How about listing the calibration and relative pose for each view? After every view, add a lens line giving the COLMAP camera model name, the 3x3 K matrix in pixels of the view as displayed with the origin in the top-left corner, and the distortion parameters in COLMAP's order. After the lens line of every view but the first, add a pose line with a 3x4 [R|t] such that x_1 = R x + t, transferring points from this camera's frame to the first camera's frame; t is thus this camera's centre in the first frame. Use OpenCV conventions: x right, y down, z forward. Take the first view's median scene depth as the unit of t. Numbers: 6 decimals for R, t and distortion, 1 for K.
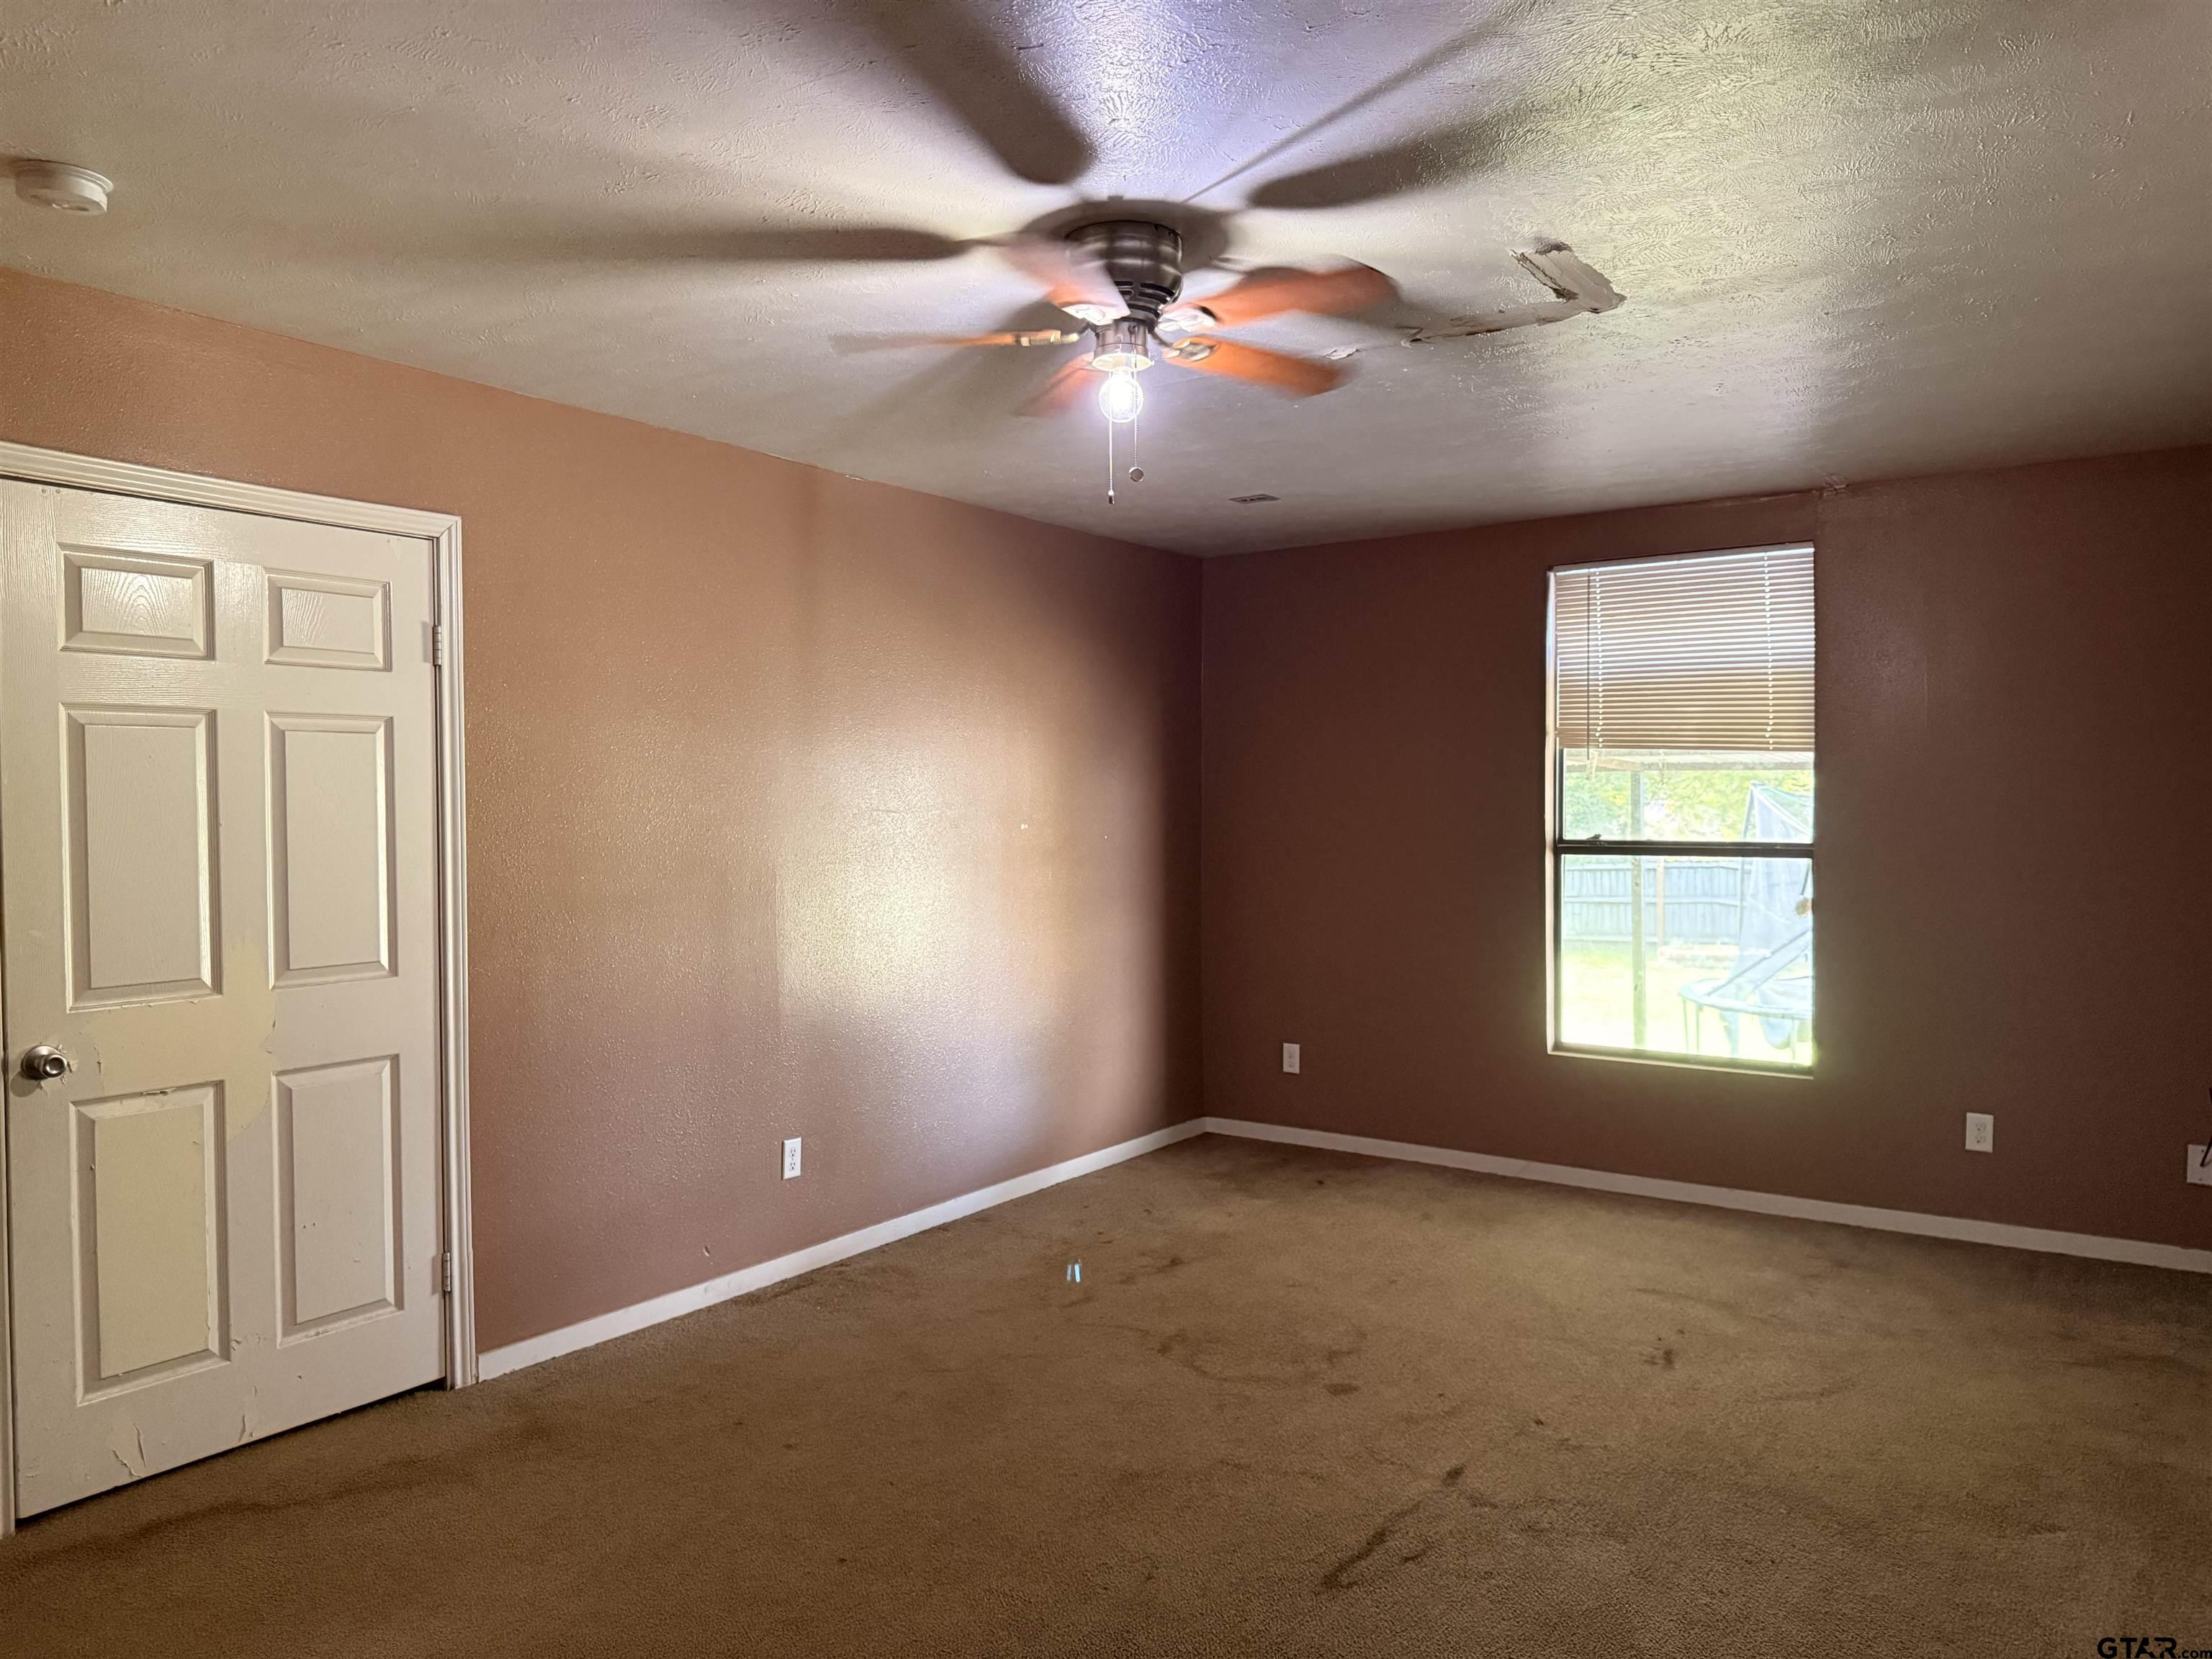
lens RADIAL K [[1569.0, 0, 1098.2], [0, 1569.0, 826.0], [0, 0, 1]] dist [0.148595, -0.262097]
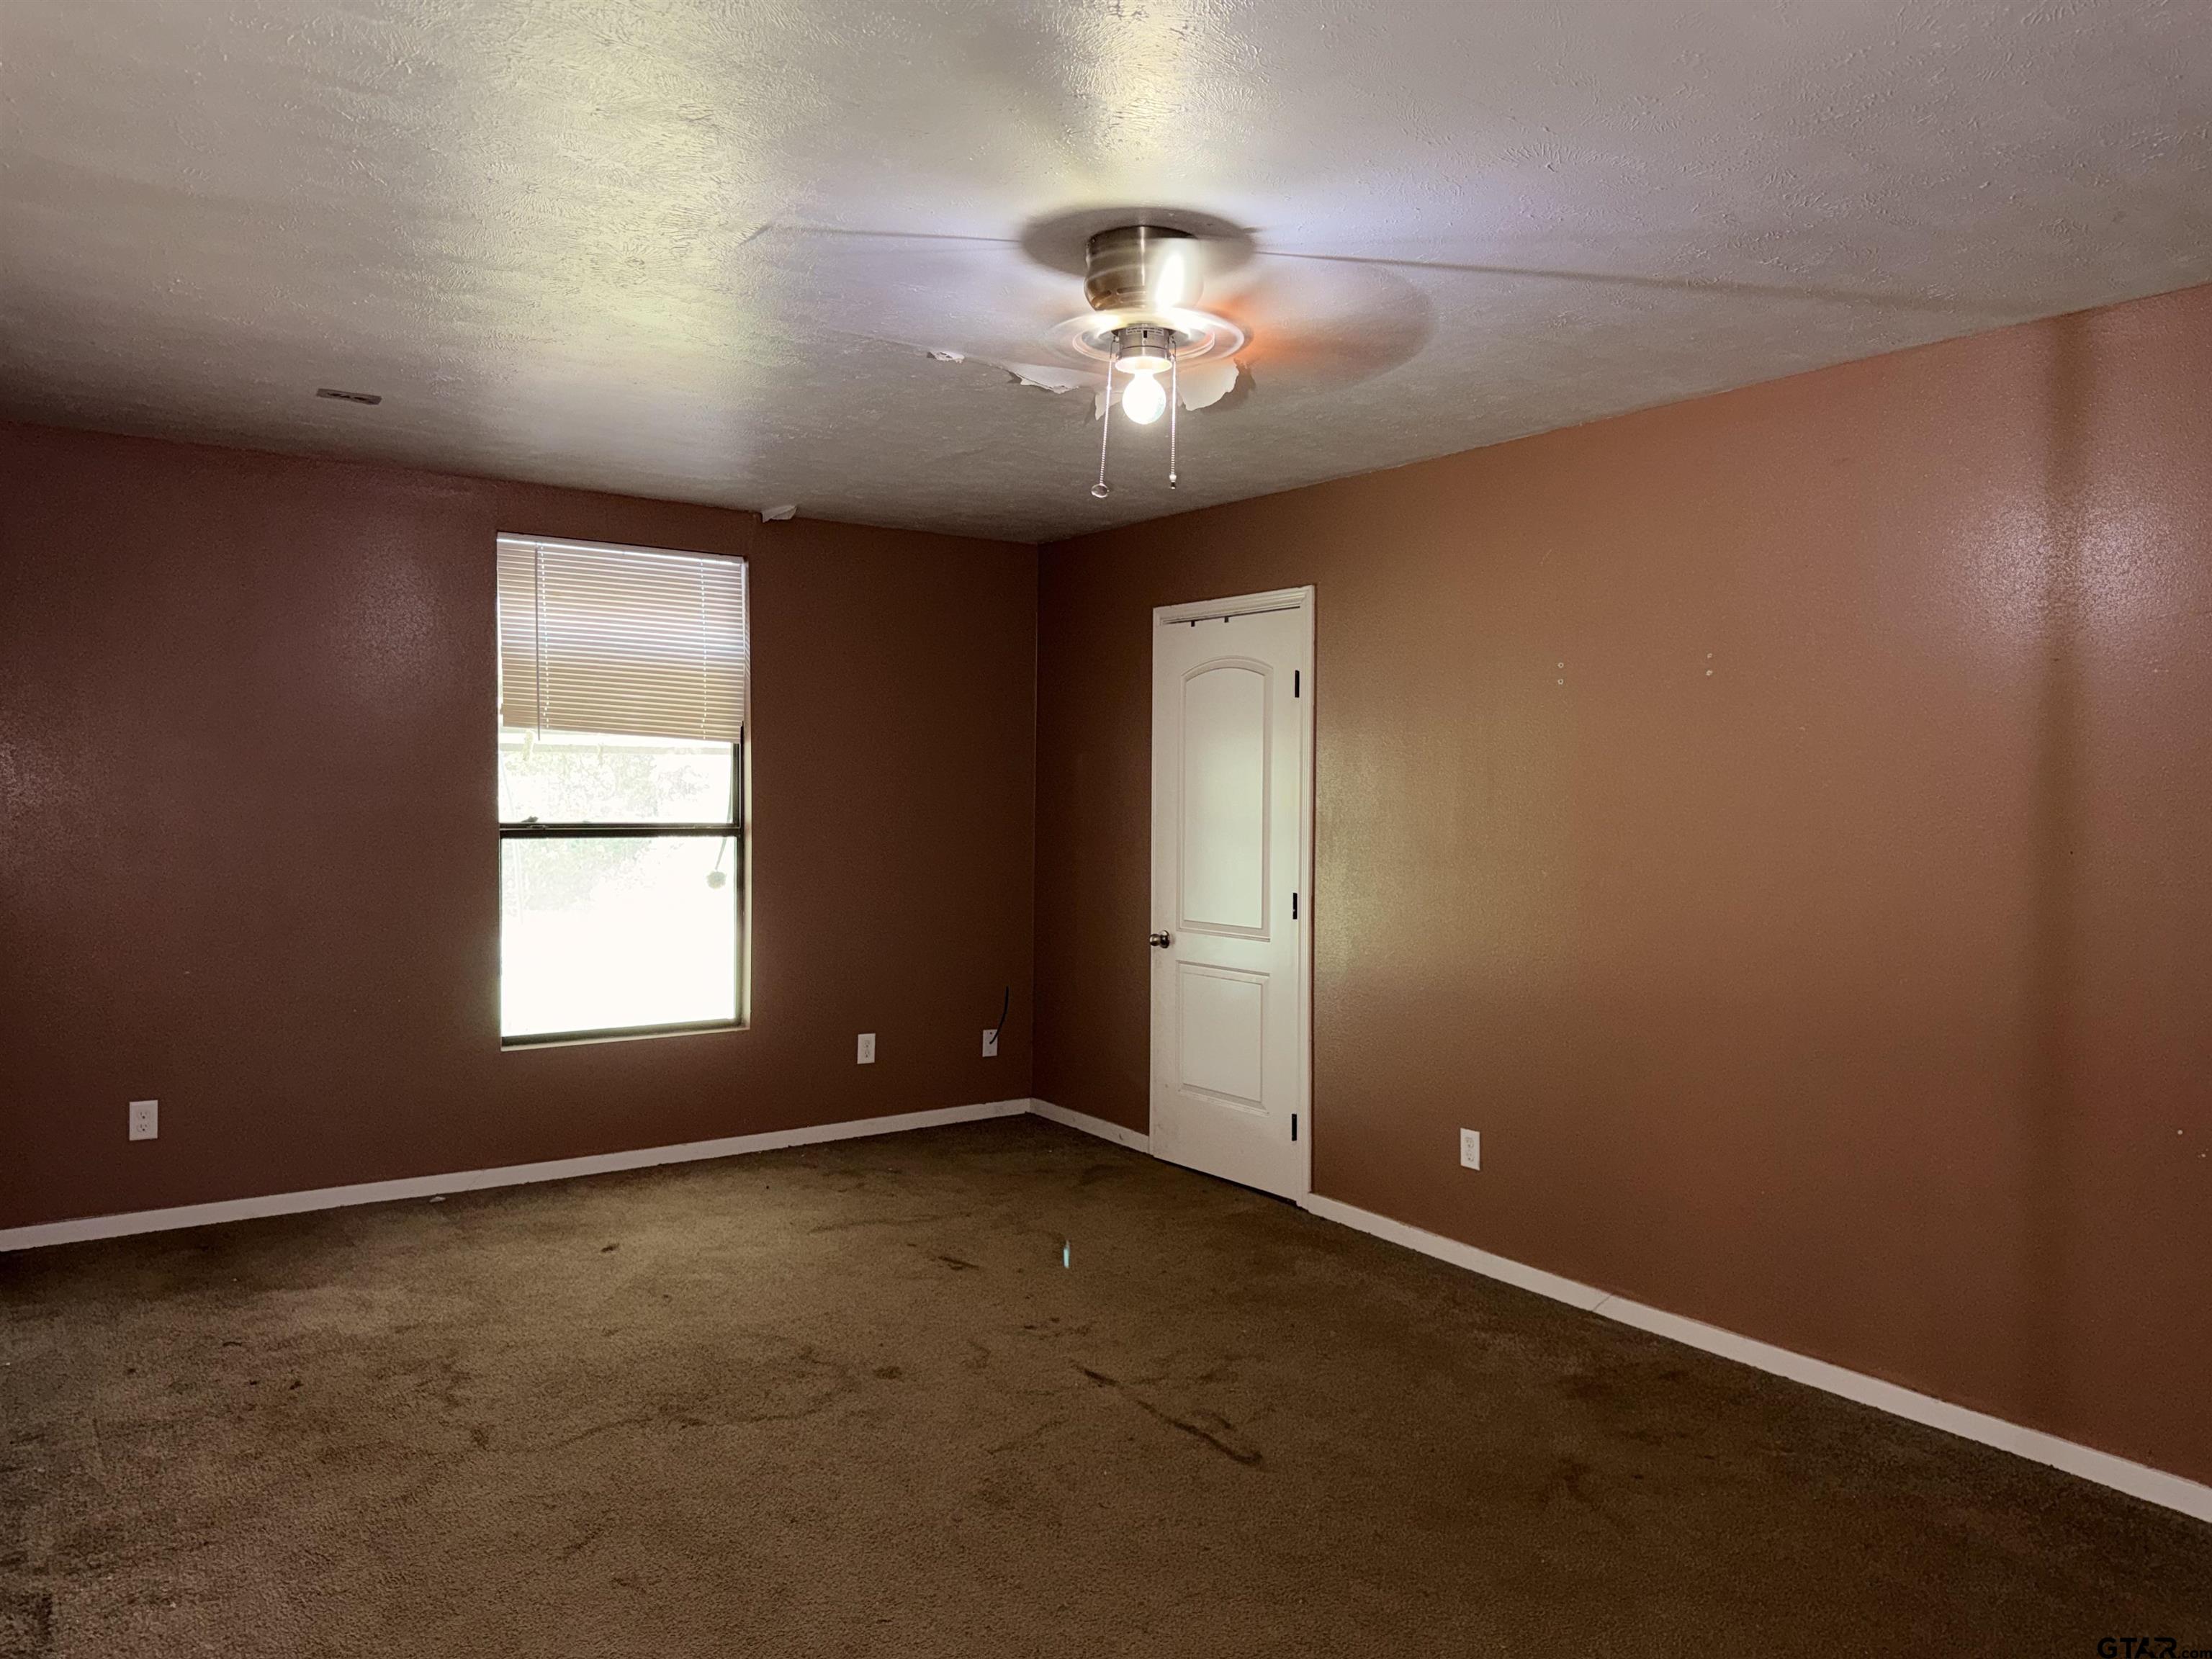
lens RADIAL K [[1569.0, 0, 1098.2], [0, 1569.0, 826.0], [0, 0, 1]] dist [0.148595, -0.262097]
pose [[0.349897, -0.021049, 0.936552, -0.510044], [0.004359, 0.999773, 0.020841, -0.008588], [-0.936778, -0.003210, 0.349909, 0.364039]]
